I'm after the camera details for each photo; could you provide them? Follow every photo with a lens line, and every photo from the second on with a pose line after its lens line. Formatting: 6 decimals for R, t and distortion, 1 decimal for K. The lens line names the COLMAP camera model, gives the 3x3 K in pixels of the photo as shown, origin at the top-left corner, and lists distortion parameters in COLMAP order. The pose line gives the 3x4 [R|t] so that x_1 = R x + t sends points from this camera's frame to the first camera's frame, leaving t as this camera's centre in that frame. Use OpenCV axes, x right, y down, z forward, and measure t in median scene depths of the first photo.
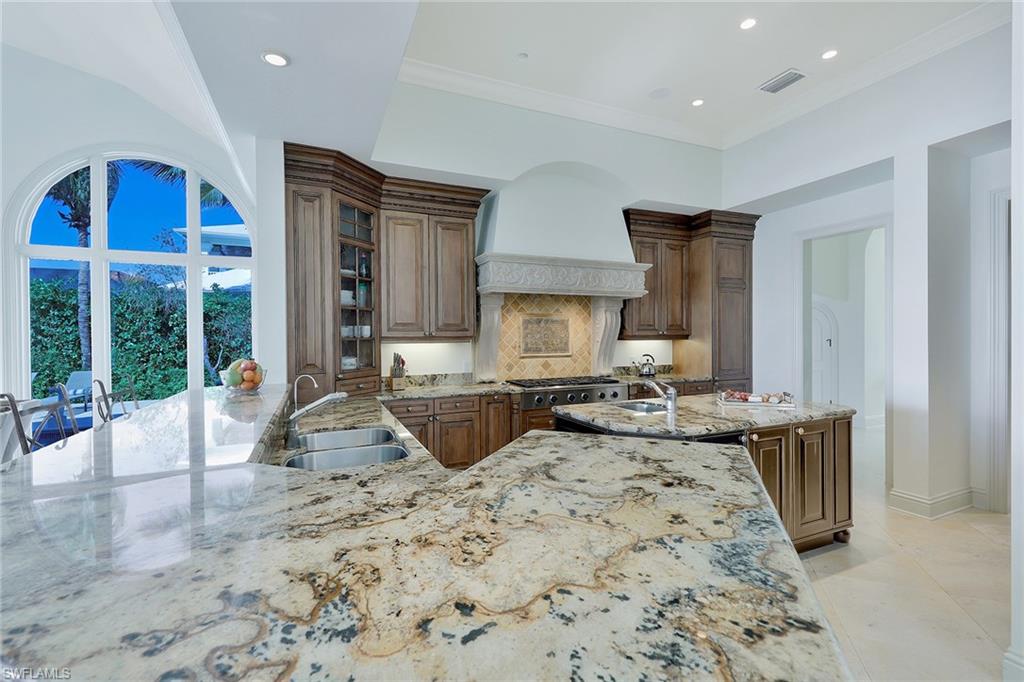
lens RADIAL K [[446.9, 0, 513.0], [0, 446.9, 340.5], [0, 0, 1]] dist [0.015001, -0.000999]
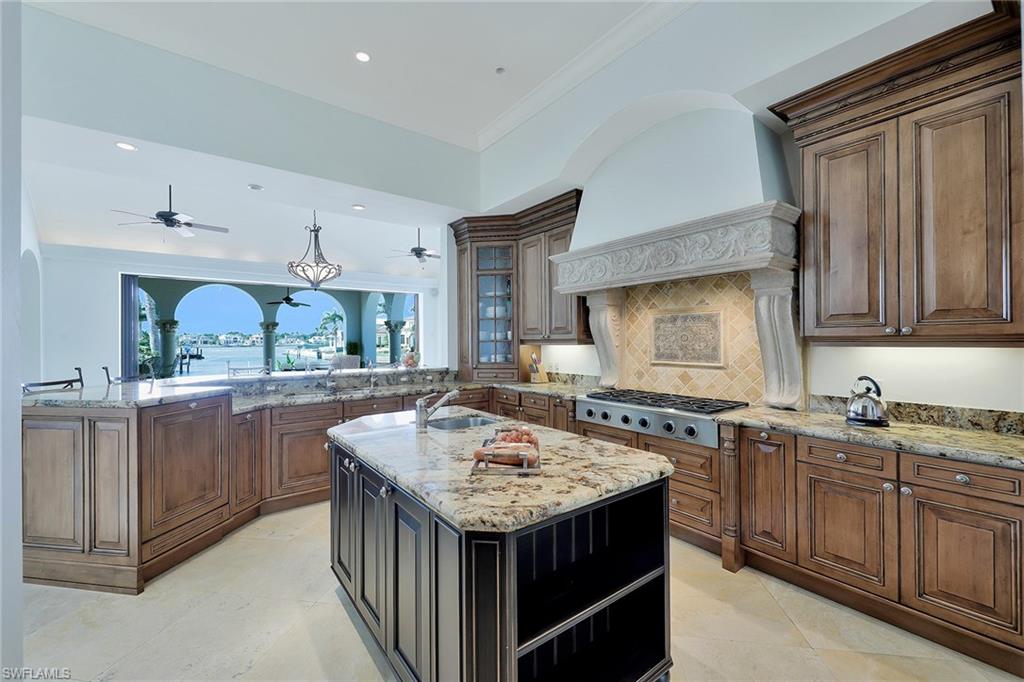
lens RADIAL K [[418.7, 0, 518.5], [0, 418.7, 340.7], [0, 0, 1]] dist [0.004794, 0.000149]
pose [[0.225600, 0.005159, -0.974206, 0.711115], [-0.006259, 0.999973, 0.003846, -0.007061], [0.974200, 0.005230, 0.225626, 0.591203]]
